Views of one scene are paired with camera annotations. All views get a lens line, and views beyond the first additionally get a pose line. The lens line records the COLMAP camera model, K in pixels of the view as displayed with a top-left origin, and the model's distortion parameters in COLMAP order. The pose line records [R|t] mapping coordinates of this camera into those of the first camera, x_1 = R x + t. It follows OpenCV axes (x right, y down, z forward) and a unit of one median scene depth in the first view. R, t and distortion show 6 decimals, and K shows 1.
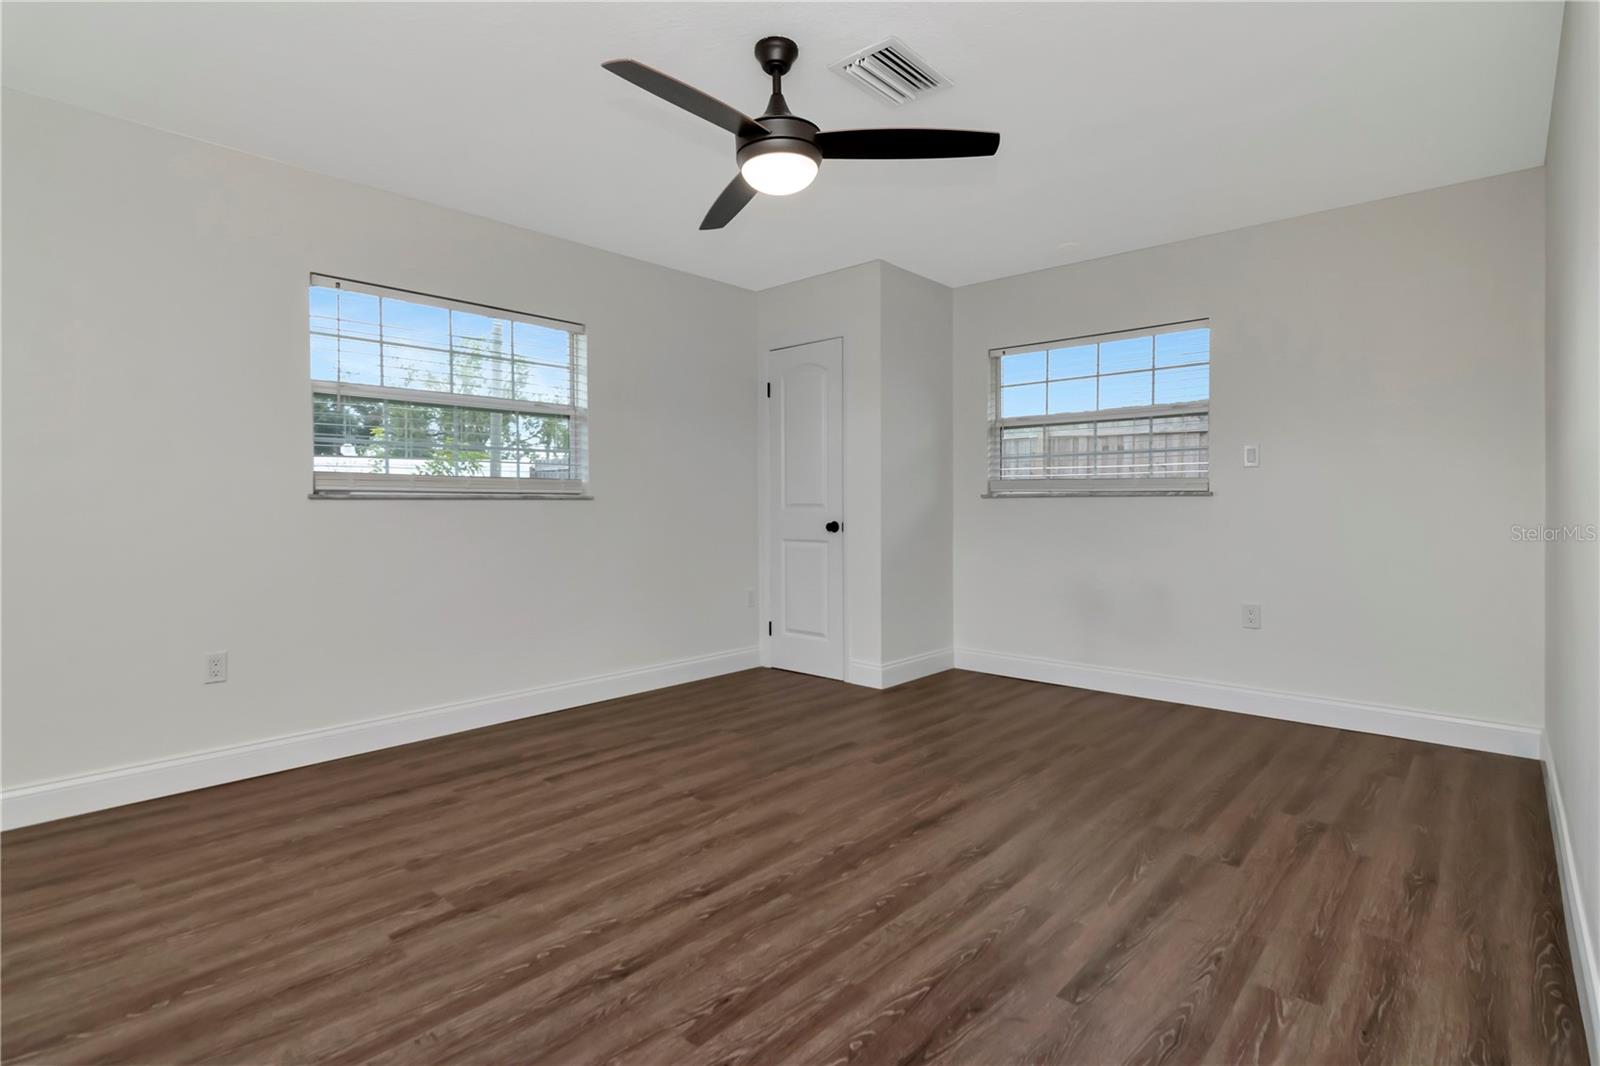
lens RADIAL K [[782.7, 0, 814.8], [0, 782.7, 525.8], [0, 0, 1]] dist [0.017850, 0.000992]
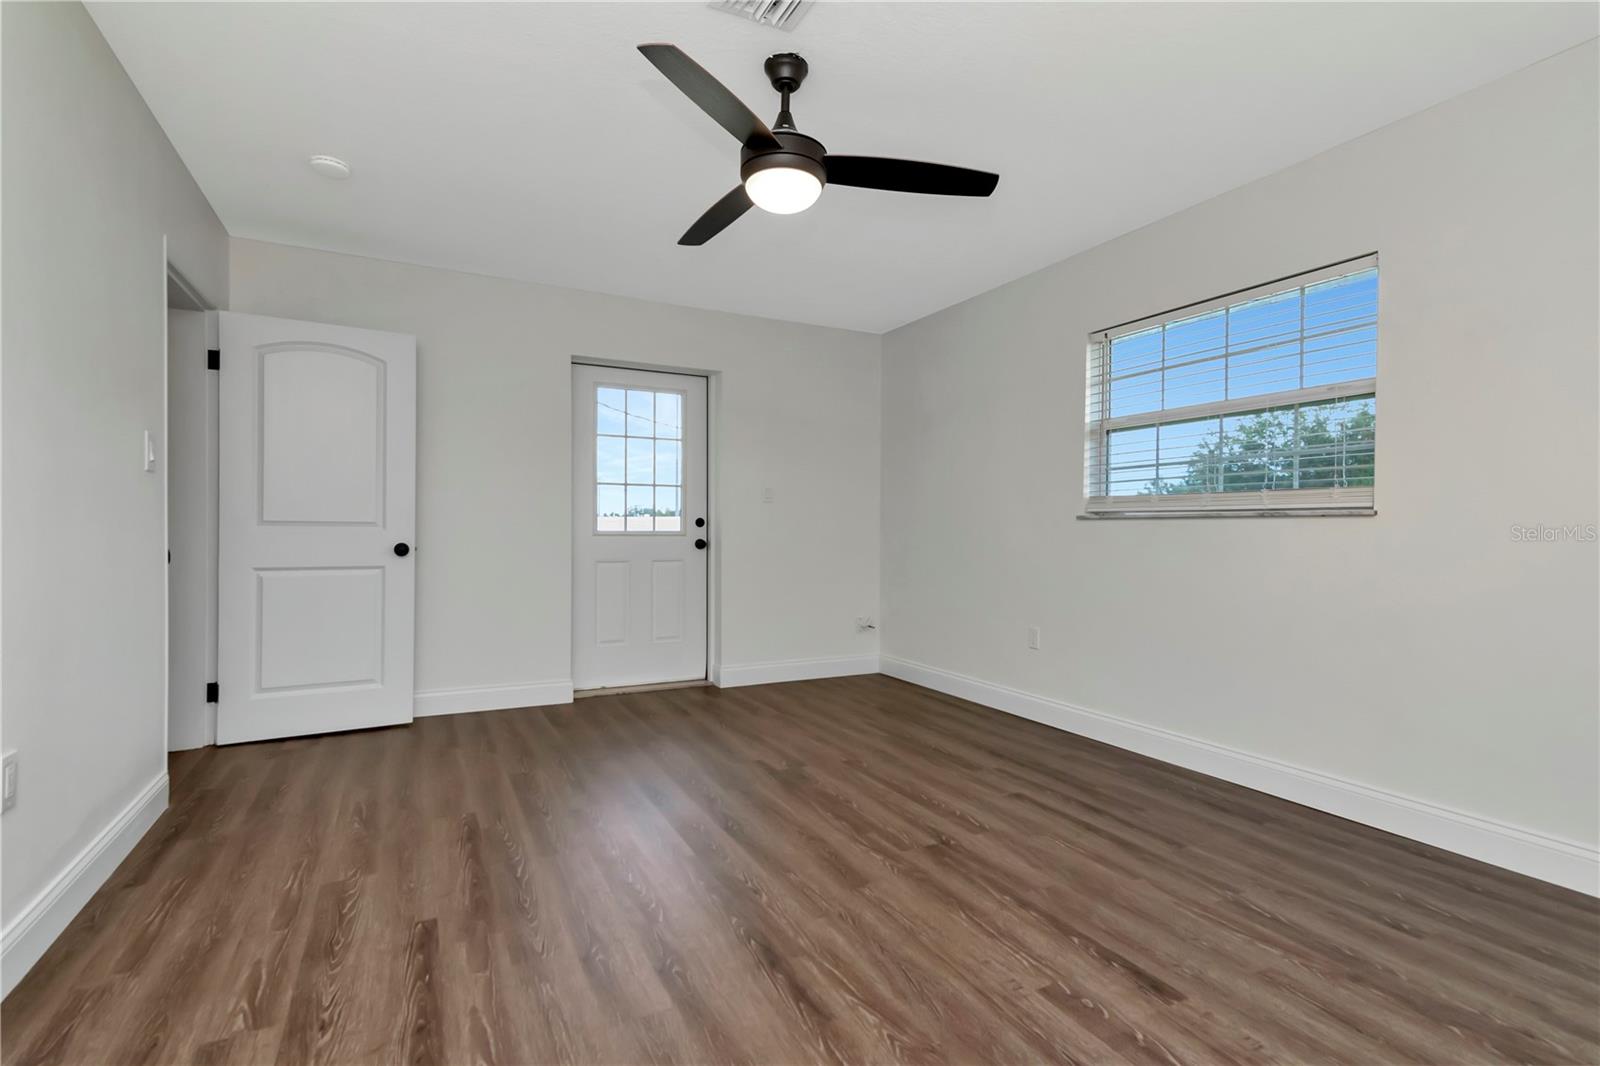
lens RADIAL K [[782.7, 0, 814.8], [0, 782.7, 525.8], [0, 0, 1]] dist [0.017850, 0.000992]
pose [[-0.369042, -0.005742, -0.929395, 0.842582], [-0.026289, 0.999645, 0.004263, -0.025402], [0.929041, 0.026006, -0.369062, 1.352662]]
